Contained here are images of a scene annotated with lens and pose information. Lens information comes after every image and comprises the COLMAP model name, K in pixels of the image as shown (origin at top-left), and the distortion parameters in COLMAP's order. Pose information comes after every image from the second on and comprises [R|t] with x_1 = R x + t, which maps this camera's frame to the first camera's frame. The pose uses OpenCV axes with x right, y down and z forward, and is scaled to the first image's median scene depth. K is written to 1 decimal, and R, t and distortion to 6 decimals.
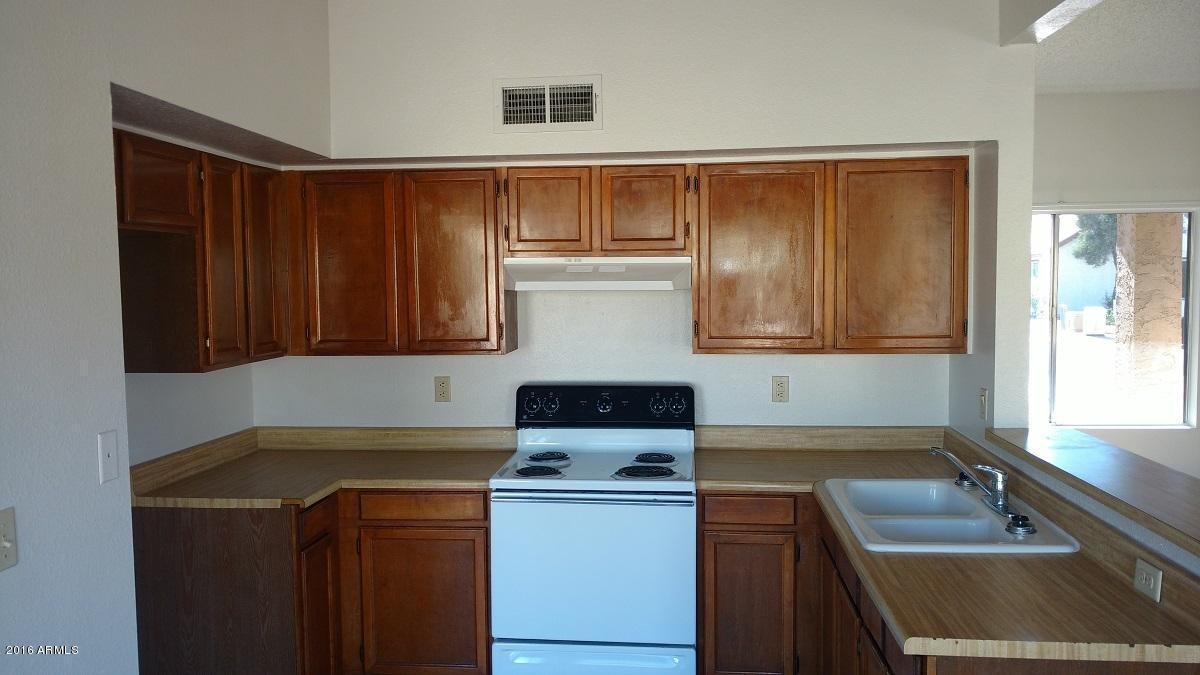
lens RADIAL K [[949.0, 0, 602.4], [0, 949.0, 332.7], [0, 0, 1]] dist [-0.003616, 0.033633]
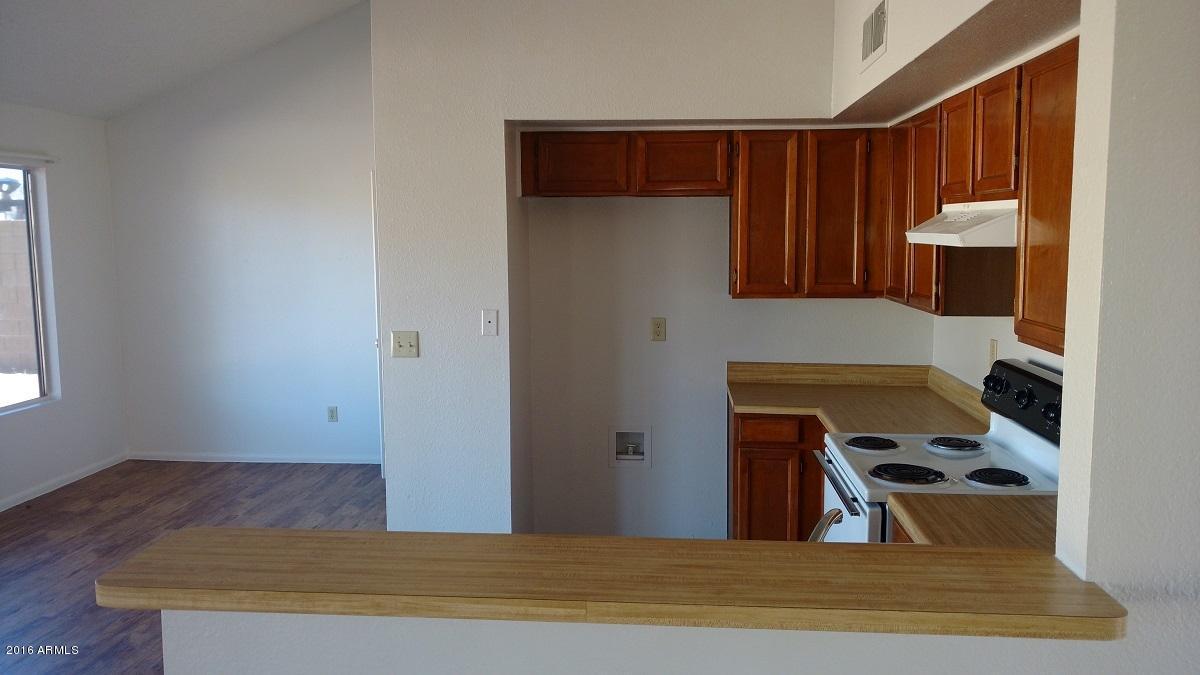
lens RADIAL K [[949.0, 0, 592.2], [0, 949.0, 340.7], [0, 0, 1]] dist [-0.003616, 0.033633]
pose [[0.004088, 0.124009, -0.992273, 0.359290], [-0.055941, 0.990755, 0.123589, -0.020802], [0.998426, 0.055004, 0.010988, 0.311578]]
